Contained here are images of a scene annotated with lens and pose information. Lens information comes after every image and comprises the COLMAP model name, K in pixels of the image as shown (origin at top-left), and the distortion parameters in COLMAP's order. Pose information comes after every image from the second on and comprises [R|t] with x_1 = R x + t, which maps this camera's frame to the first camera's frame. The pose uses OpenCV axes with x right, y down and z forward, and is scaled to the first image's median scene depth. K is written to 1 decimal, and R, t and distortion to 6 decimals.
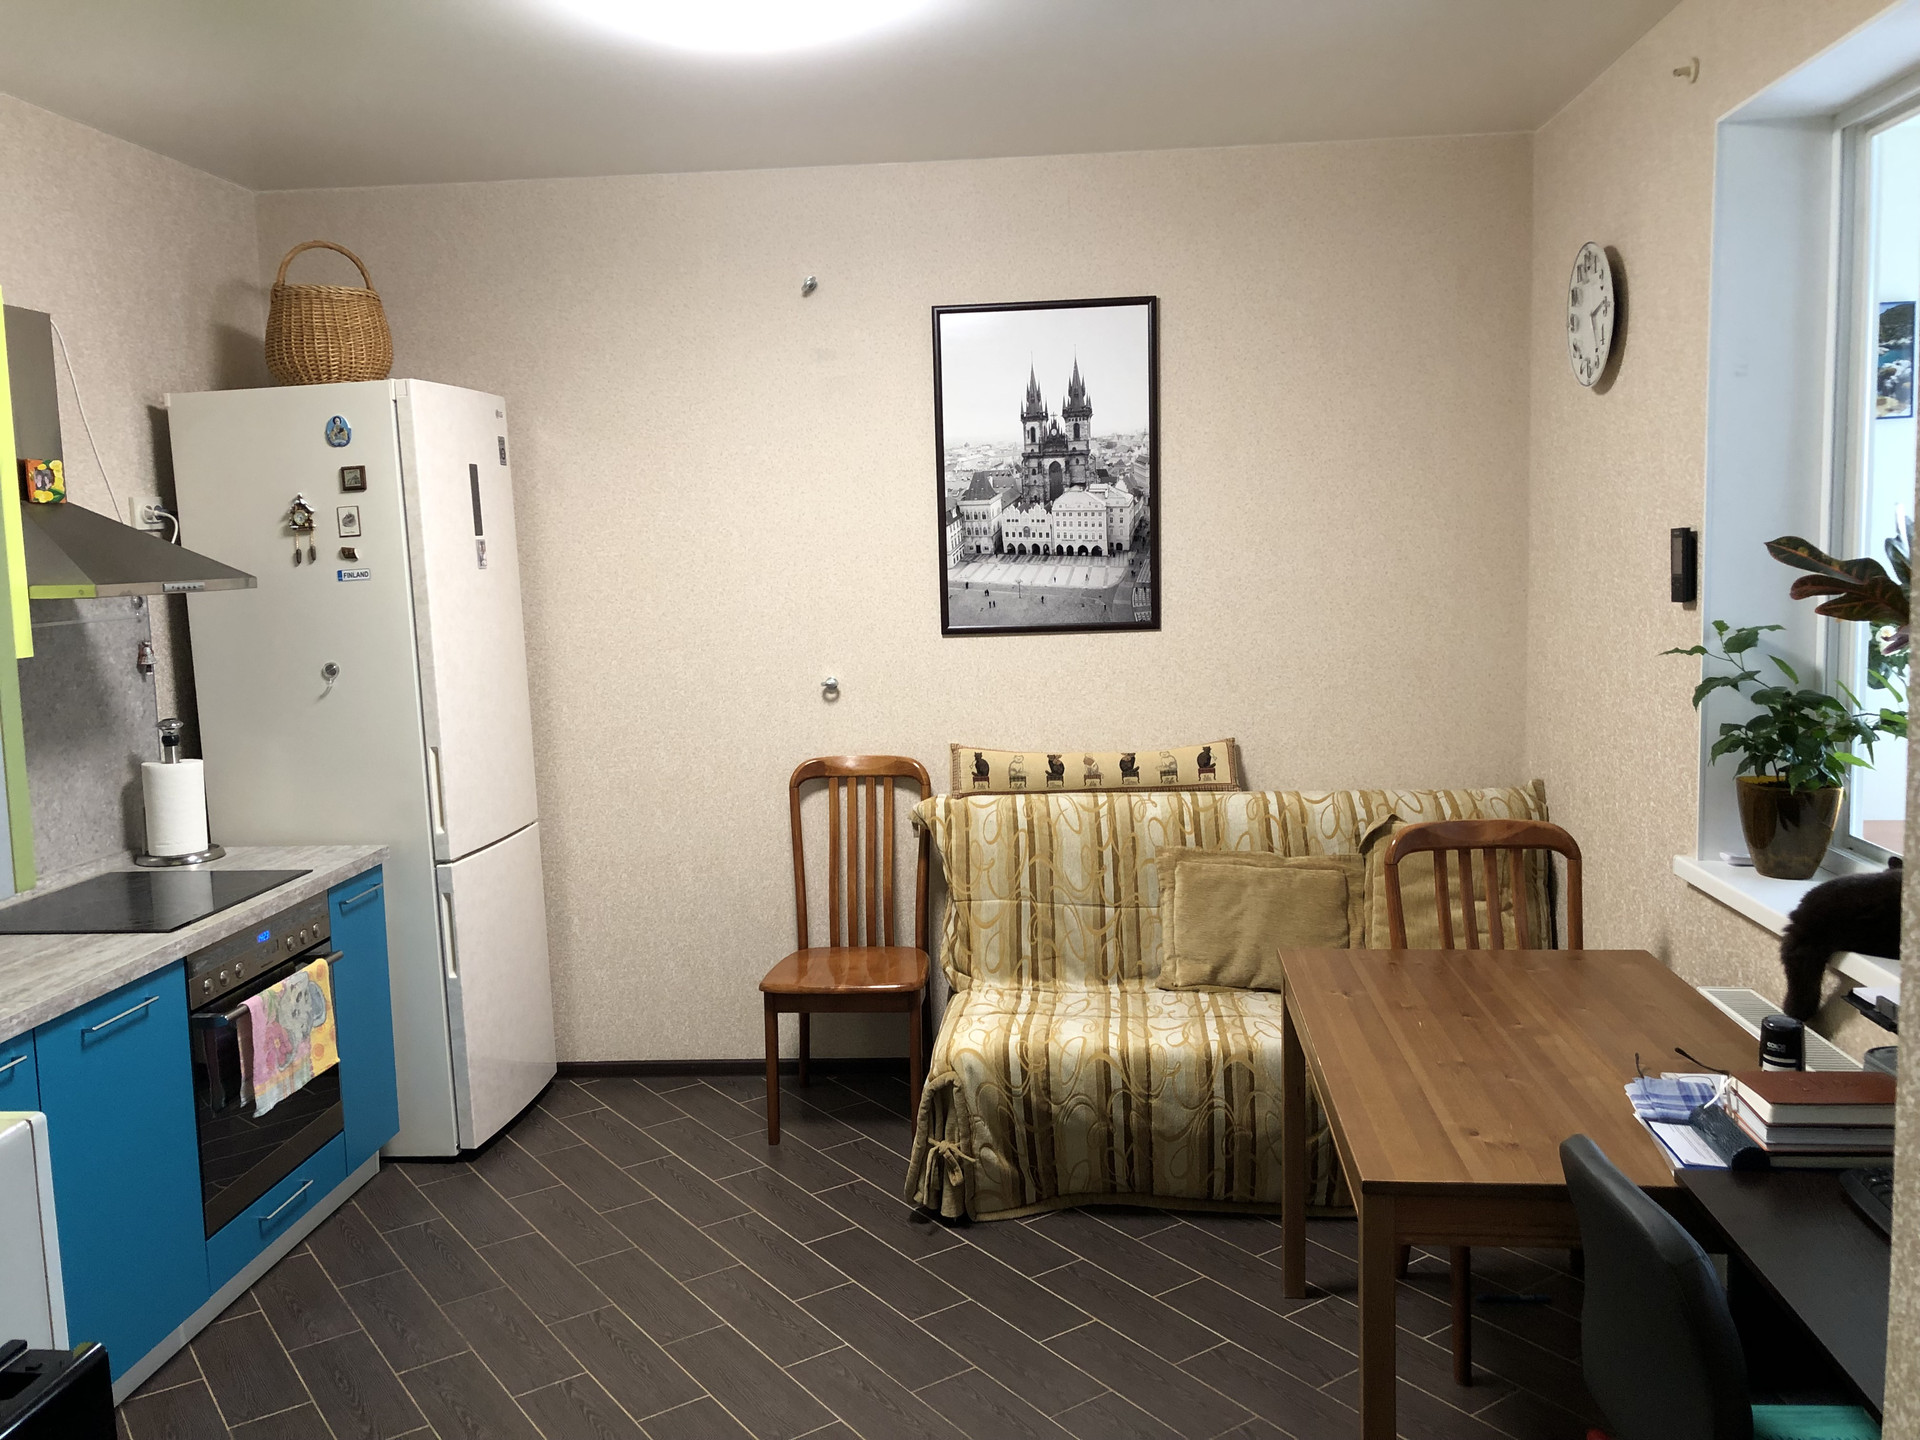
lens RADIAL K [[1581.3, 0, 955.5], [0, 1581.3, 692.8], [0, 0, 1]] dist [0.043958, -0.055829]
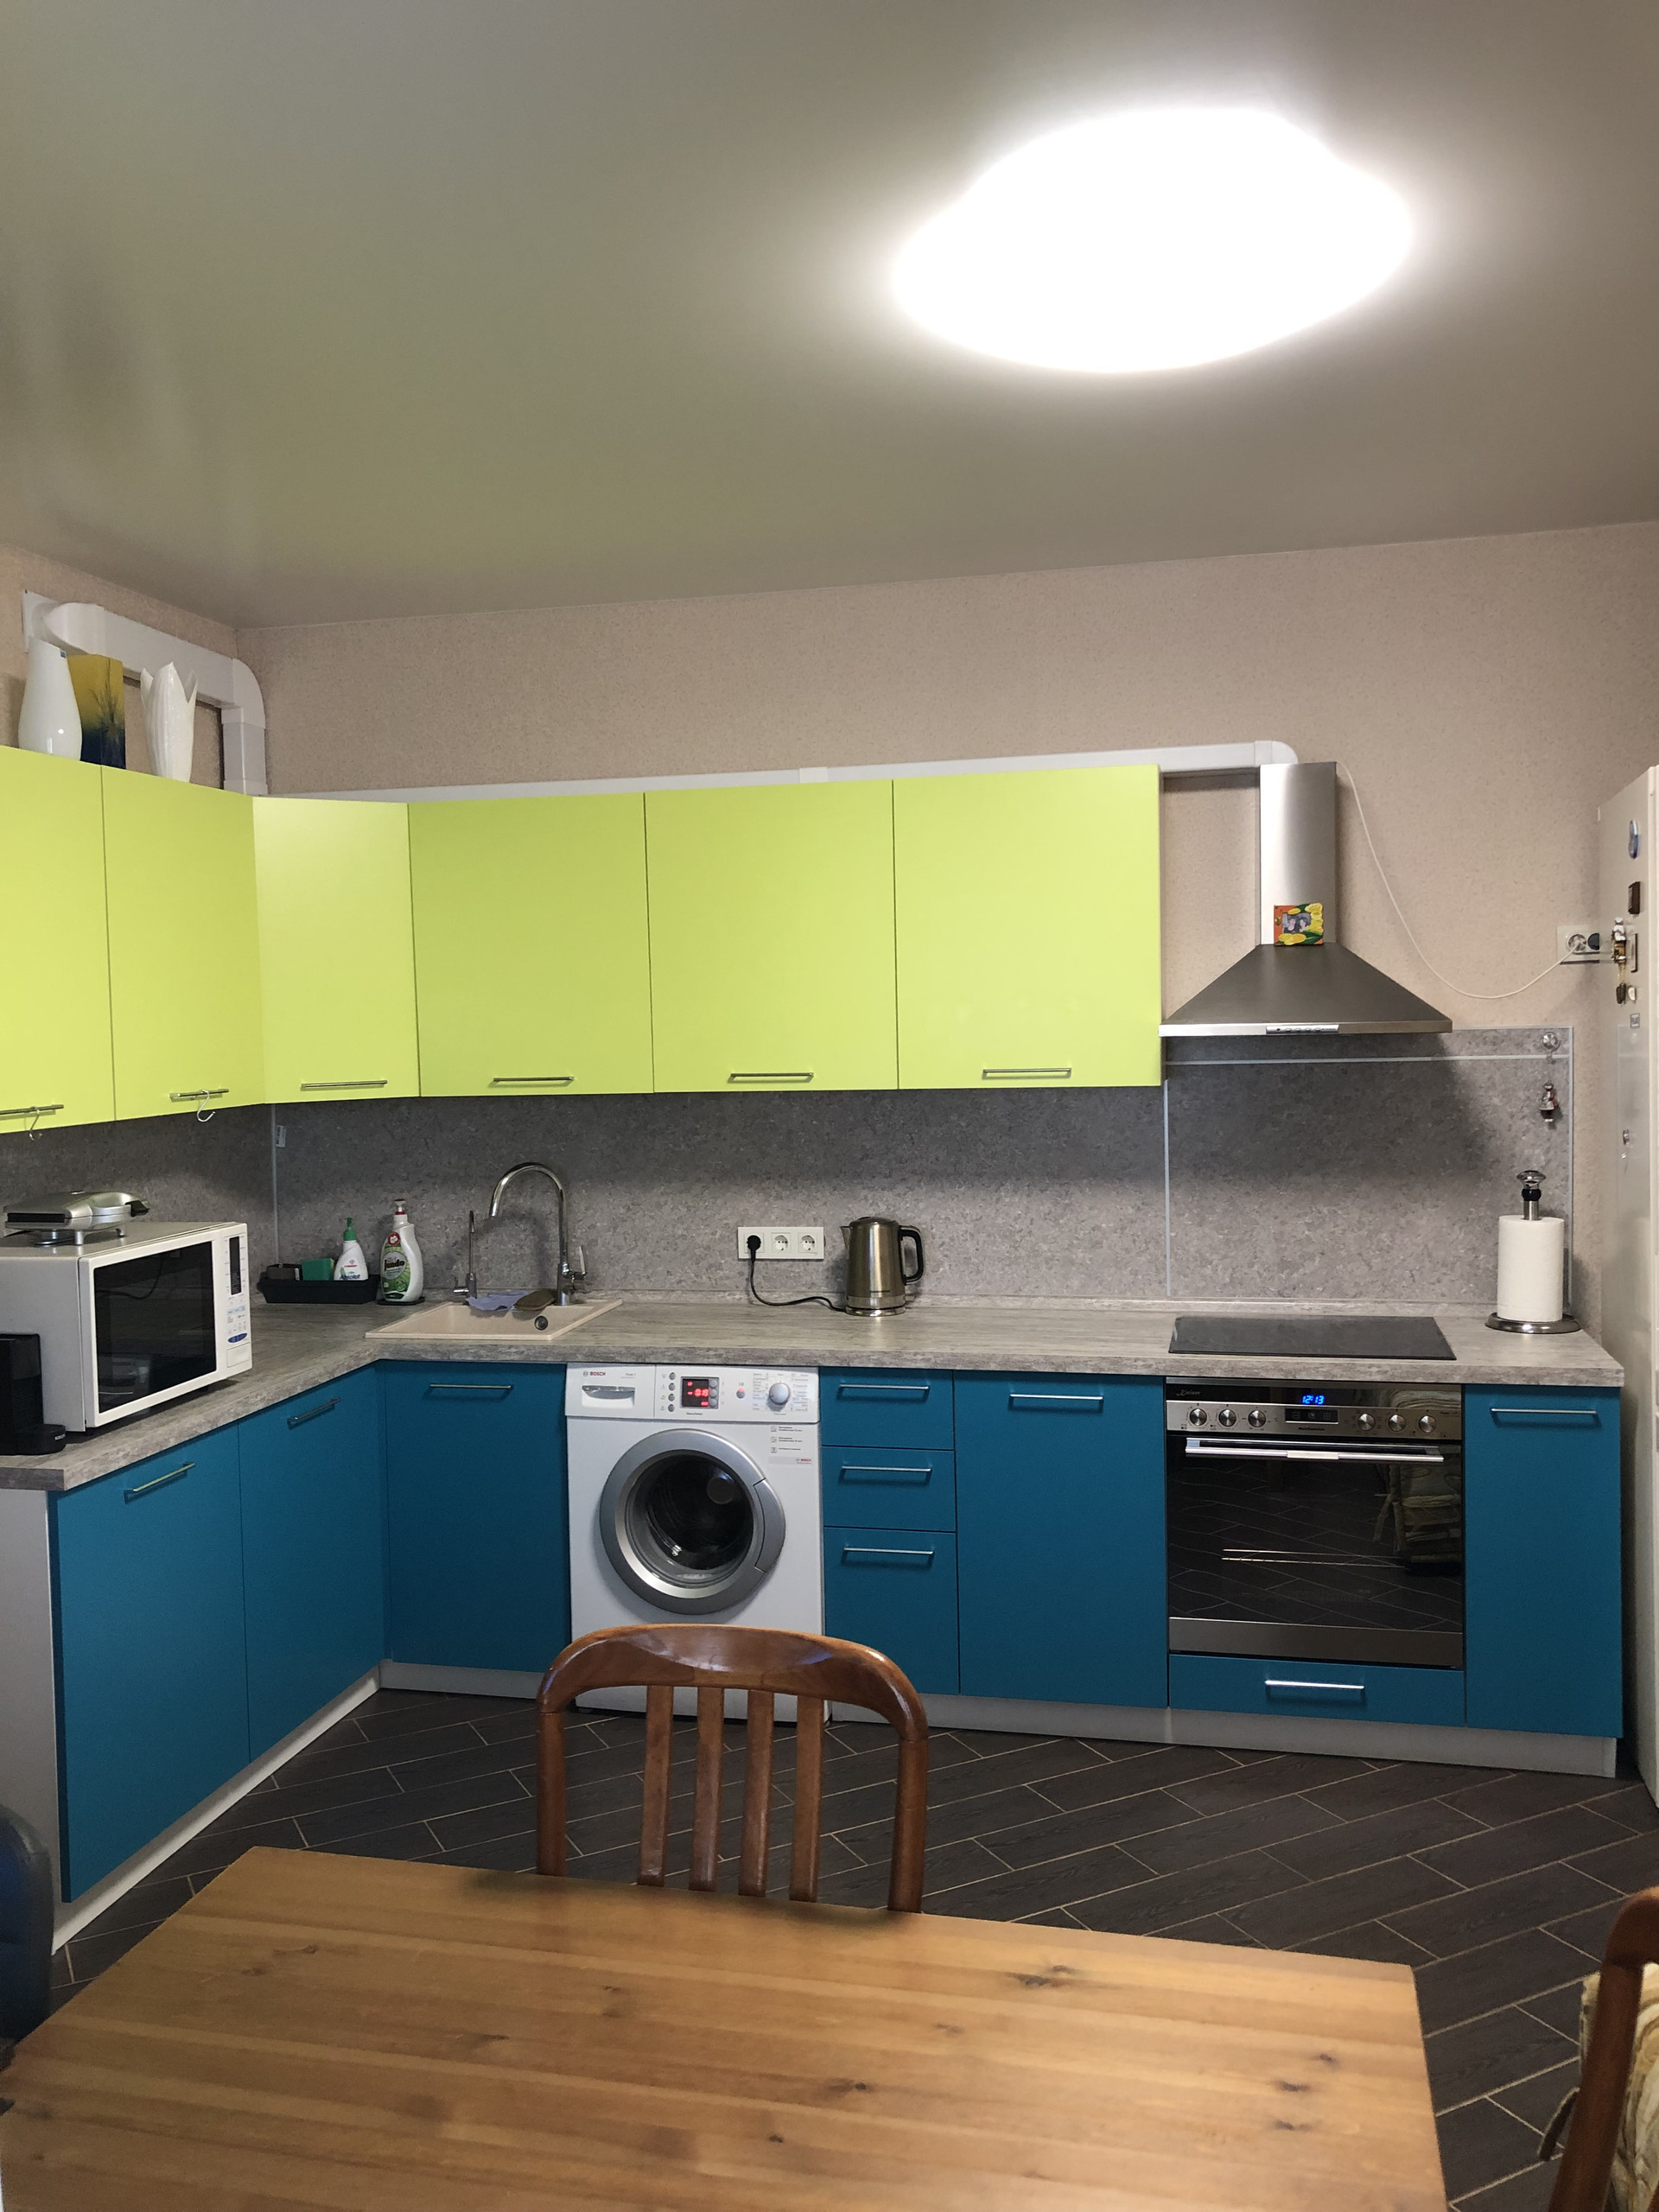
lens RADIAL K [[1821.8, 0, 800.4], [0, 1821.8, 1096.1], [0, 0, 1]] dist [0.043958, -0.055829]
pose [[-0.164492, 0.080398, -0.983096, 0.551372], [-0.070317, 0.993181, 0.092989, -0.087019], [0.983869, 0.084425, -0.157717, 0.699152]]
